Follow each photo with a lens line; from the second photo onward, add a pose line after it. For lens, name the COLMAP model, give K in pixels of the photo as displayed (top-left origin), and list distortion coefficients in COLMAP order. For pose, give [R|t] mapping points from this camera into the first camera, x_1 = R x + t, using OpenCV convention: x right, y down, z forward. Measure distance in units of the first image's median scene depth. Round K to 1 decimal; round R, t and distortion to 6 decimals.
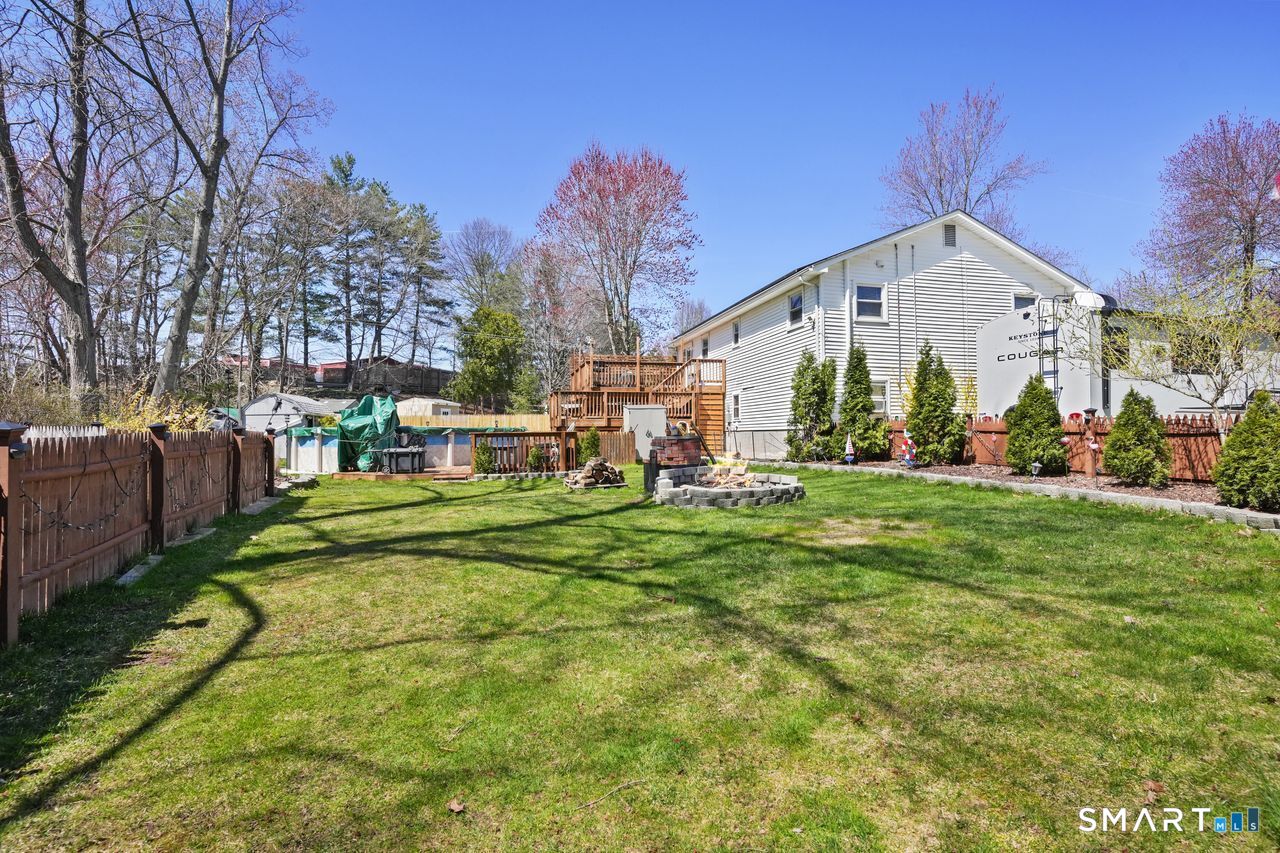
lens RADIAL K [[621.1, 0, 638.3], [0, 621.1, 428.9], [0, 0, 1]] dist [-0.064144, 0.019923]
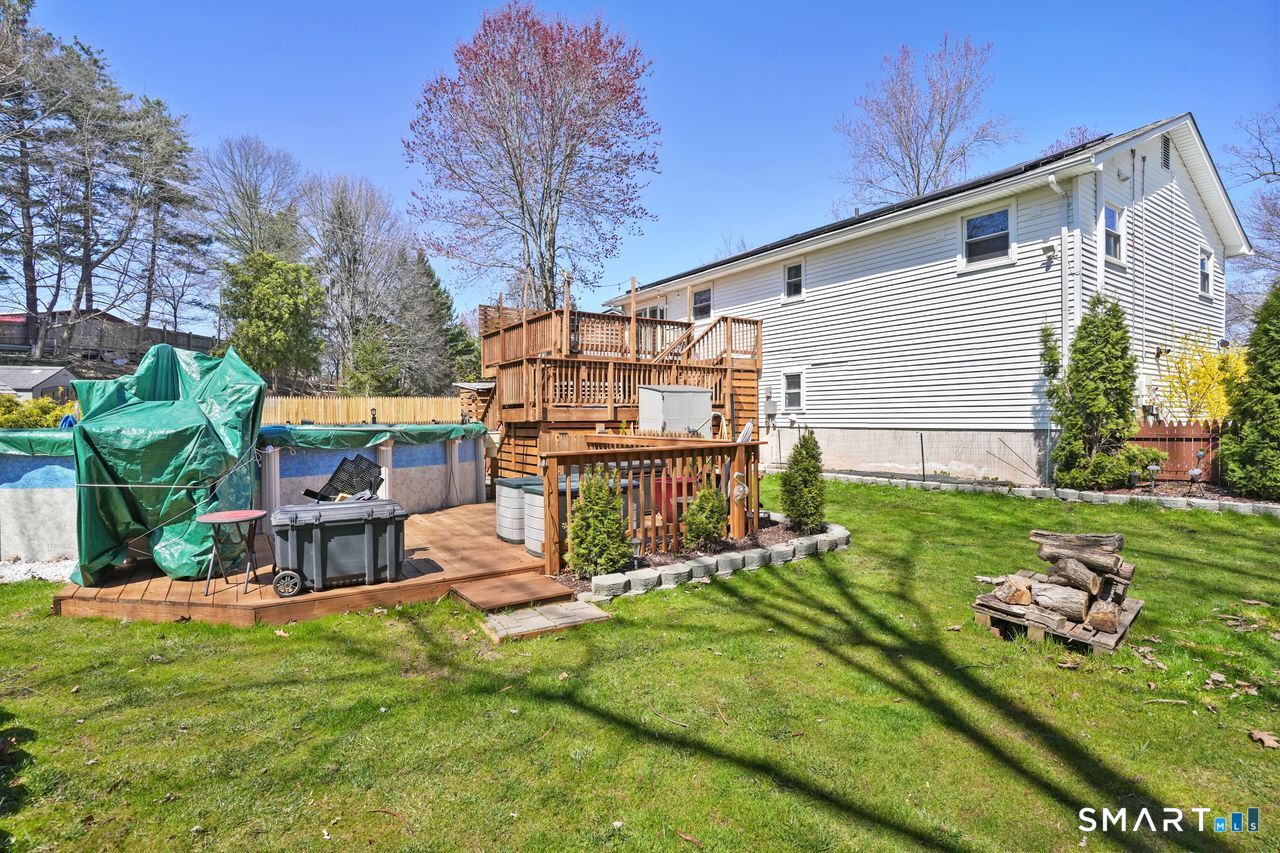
lens RADIAL K [[621.1, 0, 649.3], [0, 621.1, 418.4], [0, 0, 1]] dist [-0.064144, 0.019923]
pose [[0.929590, -0.003593, 0.368577, -0.103378], [0.000511, 0.999964, 0.008460, -0.004906], [-0.368594, -0.007676, 0.929559, 0.191388]]
